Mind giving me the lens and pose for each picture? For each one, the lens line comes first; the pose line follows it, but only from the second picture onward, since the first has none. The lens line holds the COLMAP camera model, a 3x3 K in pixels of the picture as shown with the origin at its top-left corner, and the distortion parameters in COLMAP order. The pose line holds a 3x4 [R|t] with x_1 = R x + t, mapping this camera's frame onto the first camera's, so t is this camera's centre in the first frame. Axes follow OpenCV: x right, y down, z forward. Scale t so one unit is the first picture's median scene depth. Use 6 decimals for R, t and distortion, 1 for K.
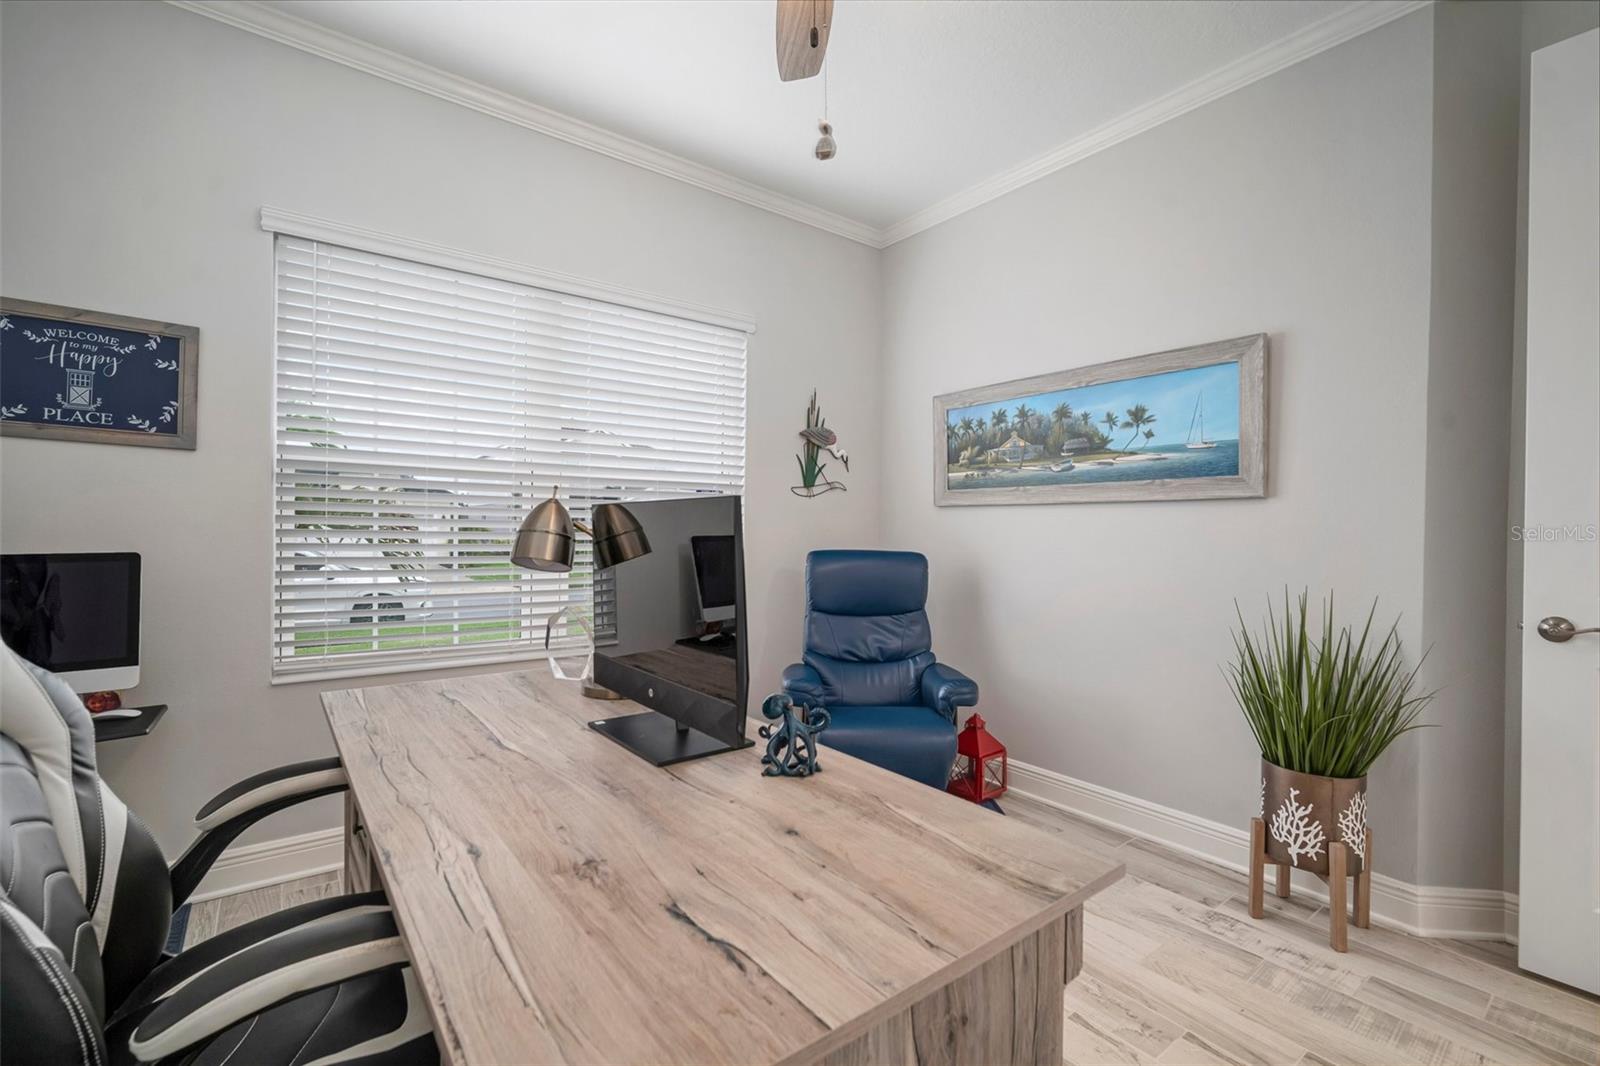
lens RADIAL K [[698.8, 0, 799.9], [0, 698.8, 536.8], [0, 0, 1]] dist [-0.006984, 0.001280]
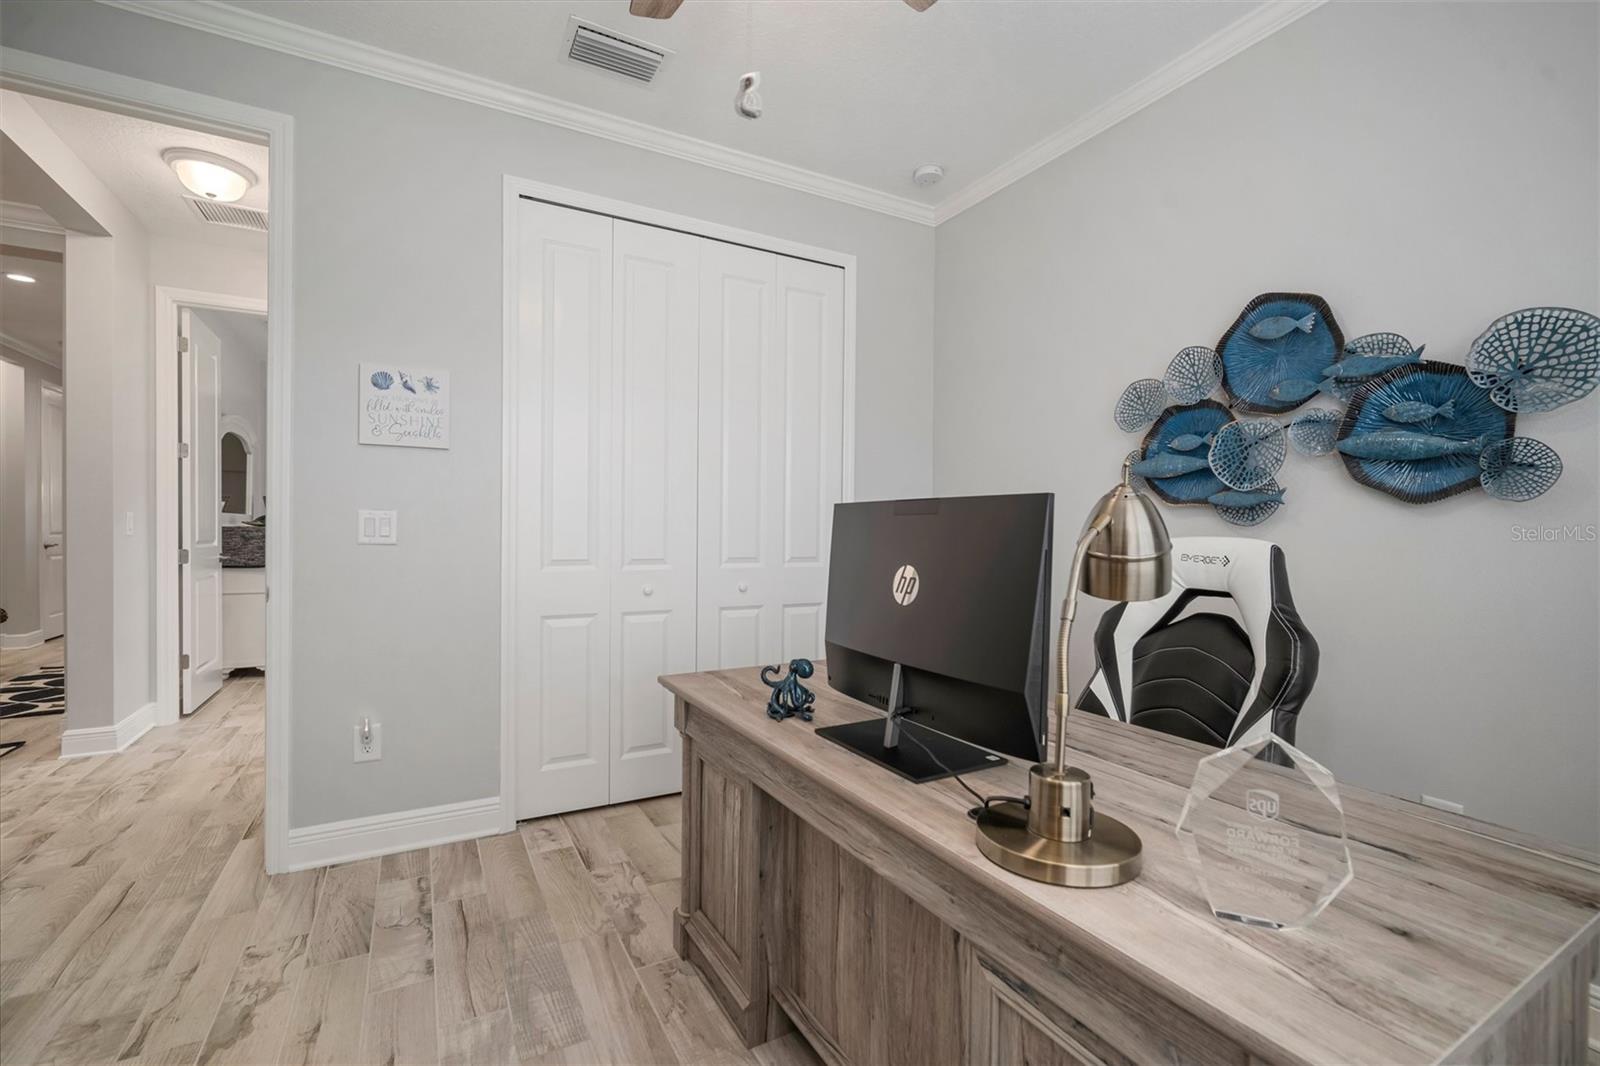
lens RADIAL K [[698.8, 0, 799.9], [0, 698.8, 536.8], [0, 0, 1]] dist [-0.006984, 0.001280]
pose [[-0.989222, -0.014187, 0.145737, 0.675735], [-0.012719, 0.999859, 0.011003, -0.005119], [-0.145872, 0.009031, -0.989262, 2.349038]]
